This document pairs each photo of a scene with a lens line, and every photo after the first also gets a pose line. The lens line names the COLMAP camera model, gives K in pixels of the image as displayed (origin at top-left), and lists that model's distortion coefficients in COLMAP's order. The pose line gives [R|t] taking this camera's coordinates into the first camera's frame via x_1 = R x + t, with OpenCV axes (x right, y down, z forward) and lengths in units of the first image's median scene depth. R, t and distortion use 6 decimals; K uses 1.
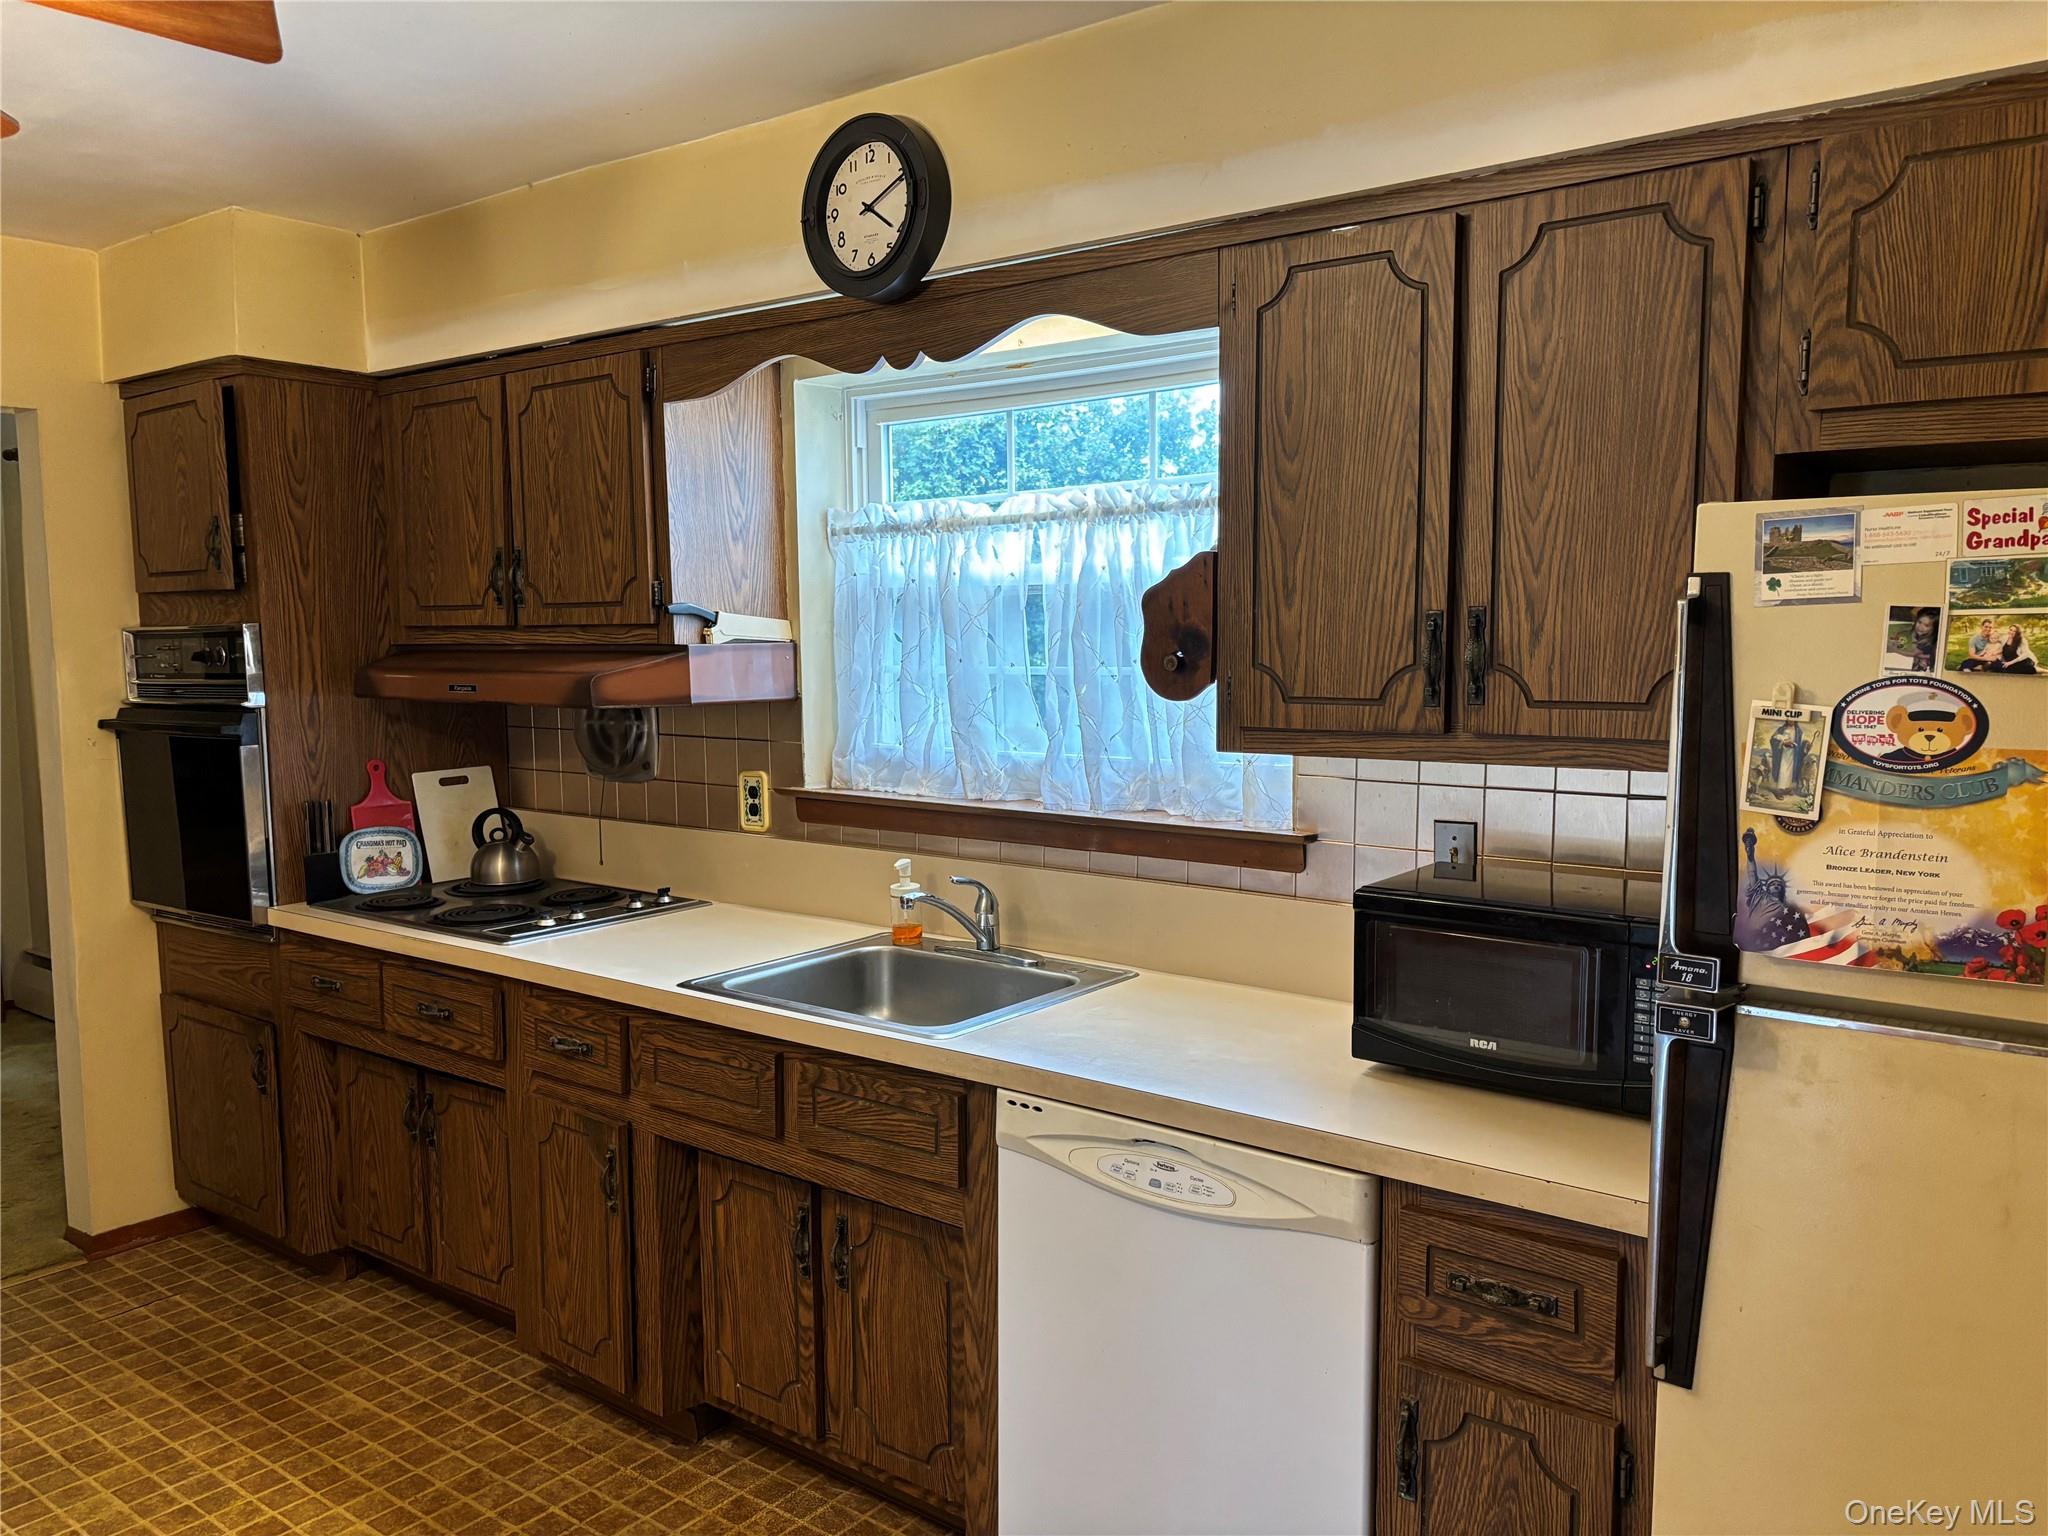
lens RADIAL K [[1548.1, 0, 1026.6], [0, 1548.1, 782.7], [0, 0, 1]] dist [0.056627, -0.058864]
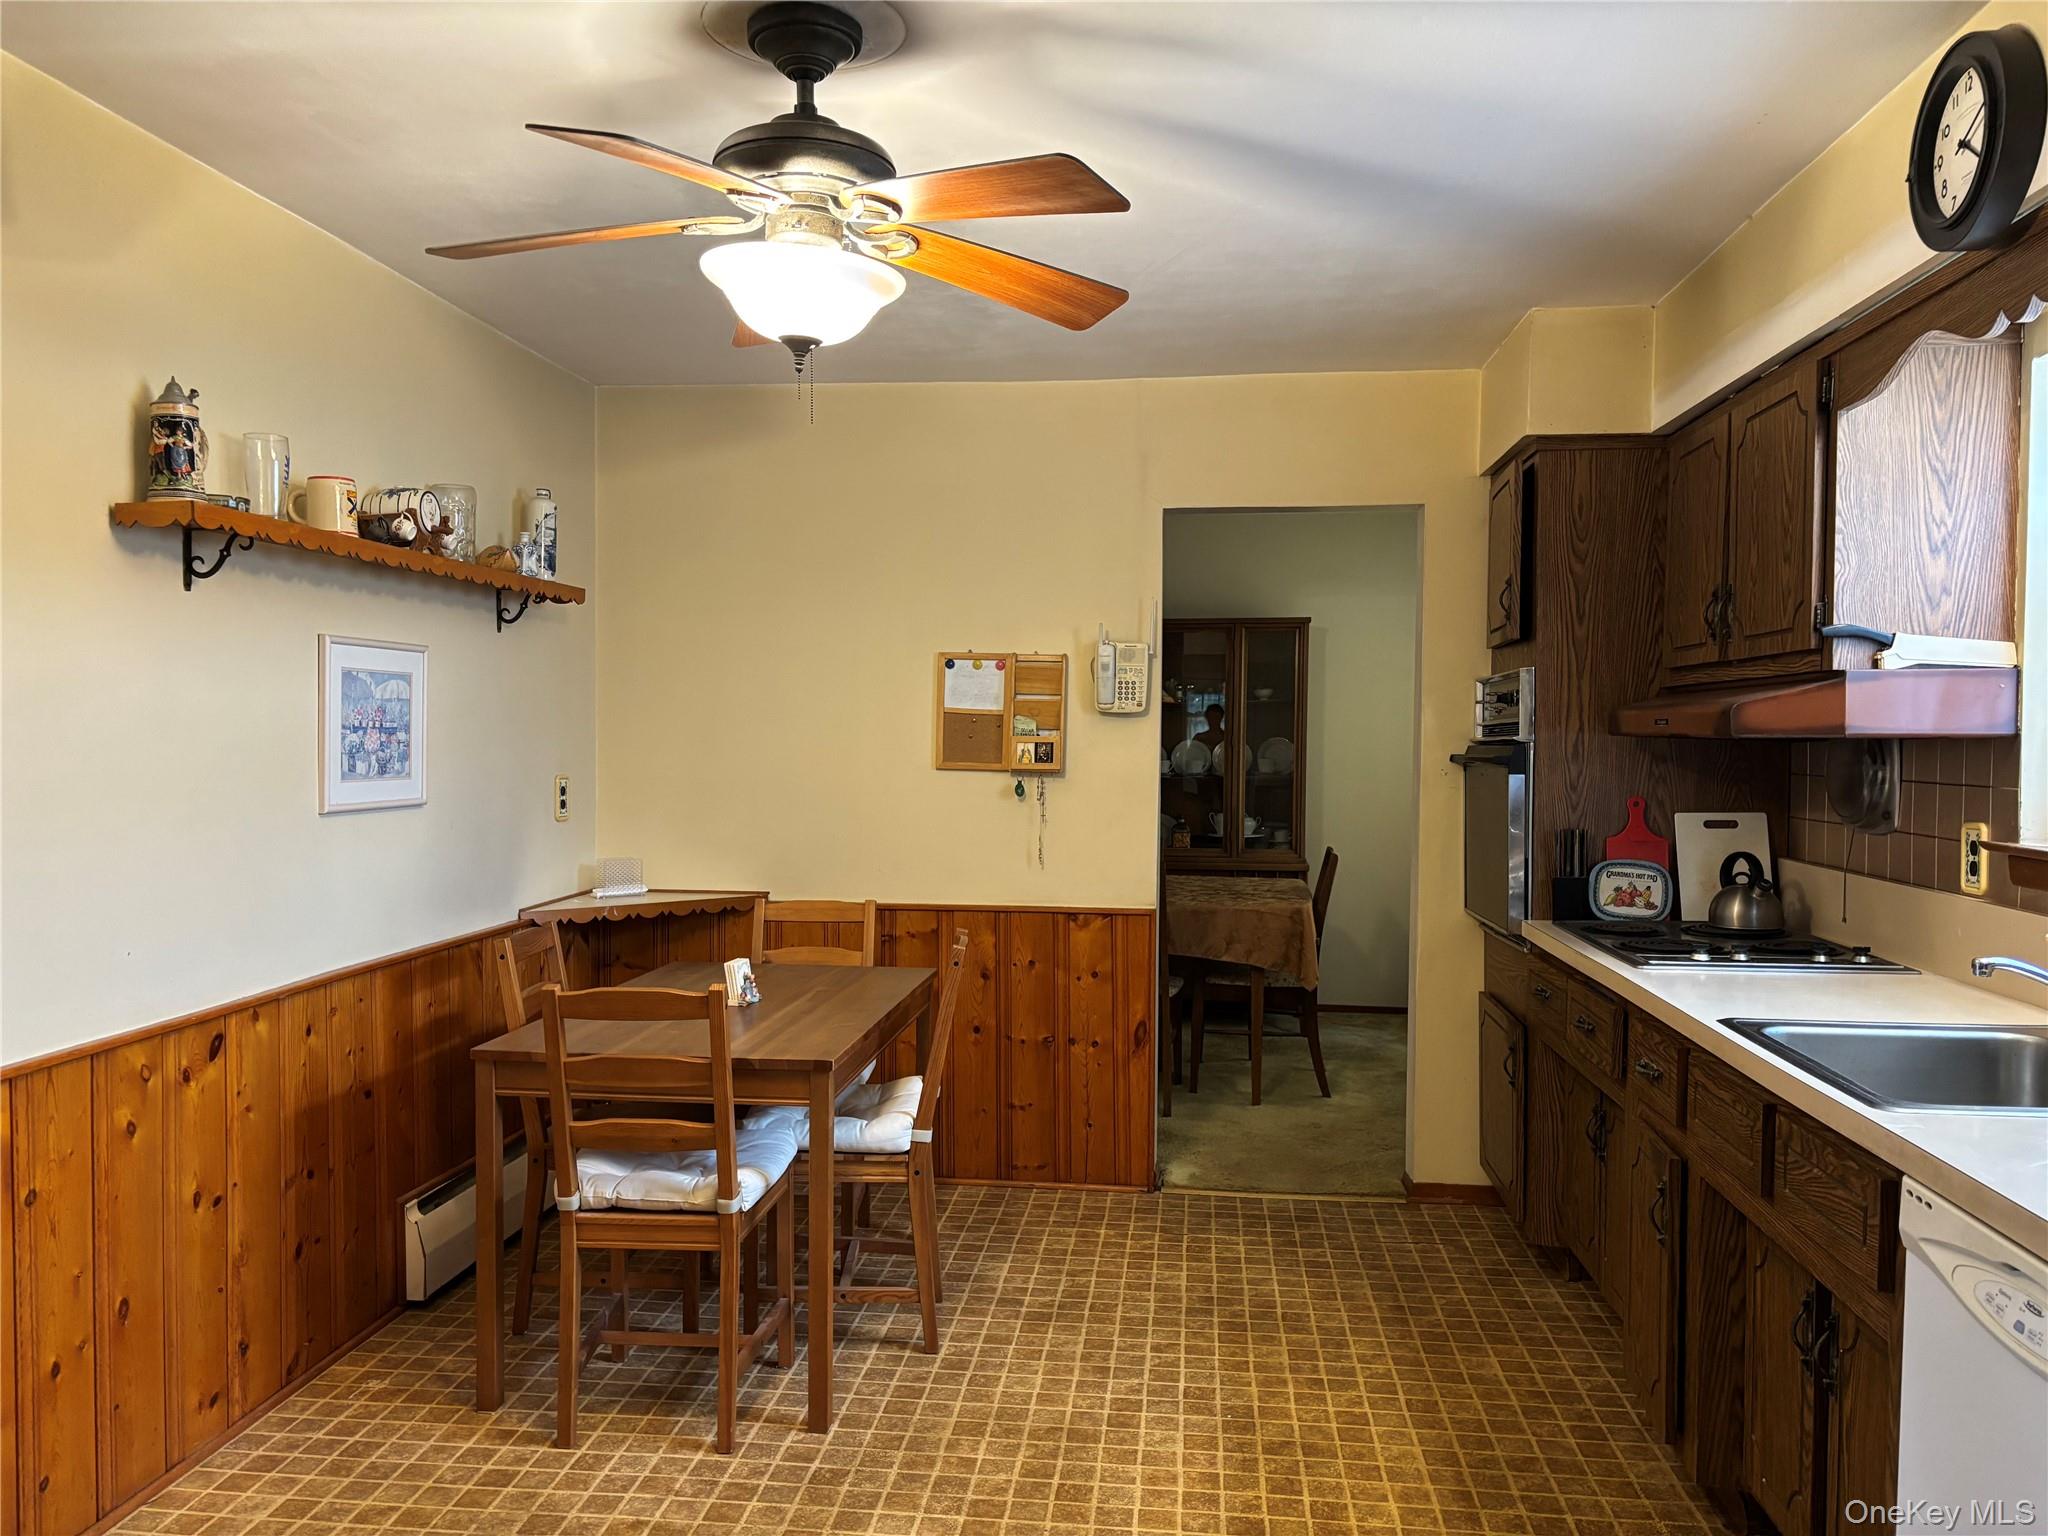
lens RADIAL K [[1548.1, 0, 1009.8], [0, 1548.1, 784.8], [0, 0, 1]] dist [0.056627, -0.058864]
pose [[0.516482, 0.039995, -0.855363, 0.317876], [-0.094807, 0.995438, -0.010701, 0.034522], [0.851033, 0.086622, 0.517918, 0.114270]]
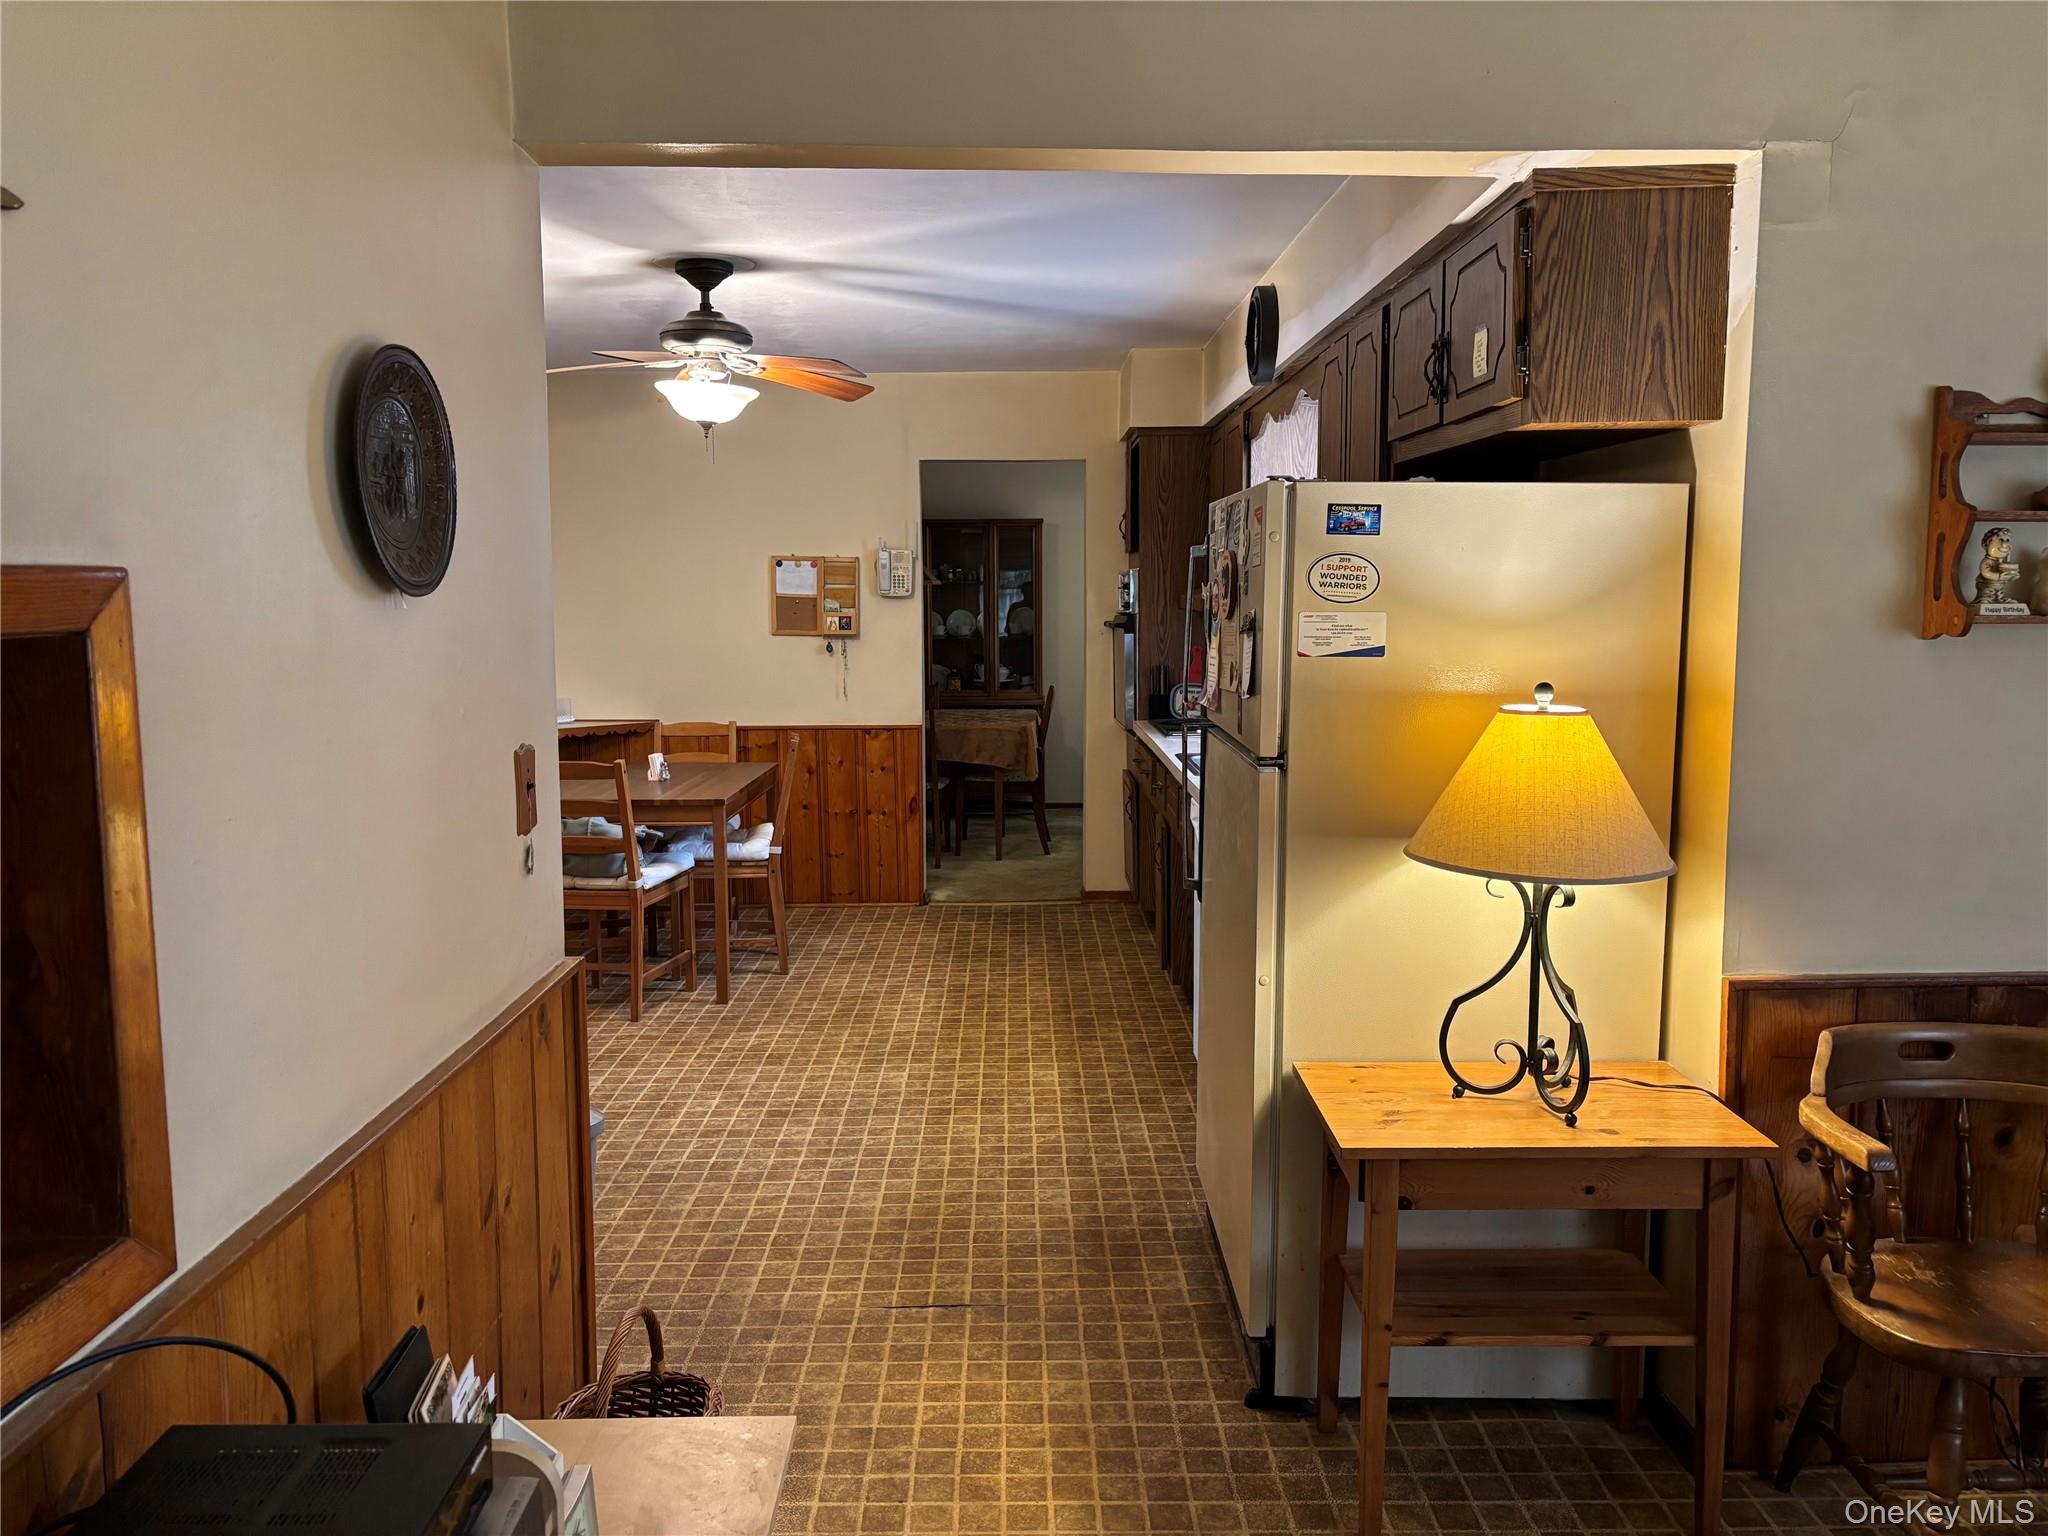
lens RADIAL K [[1548.1, 0, 1037.6], [0, 1548.1, 772.9], [0, 0, 1]] dist [0.056627, -0.058864]
pose [[0.626094, 0.094348, -0.774019, 1.019003], [-0.076414, 0.995299, 0.059511, 0.046378], [0.775995, 0.021887, 0.630360, -0.298814]]
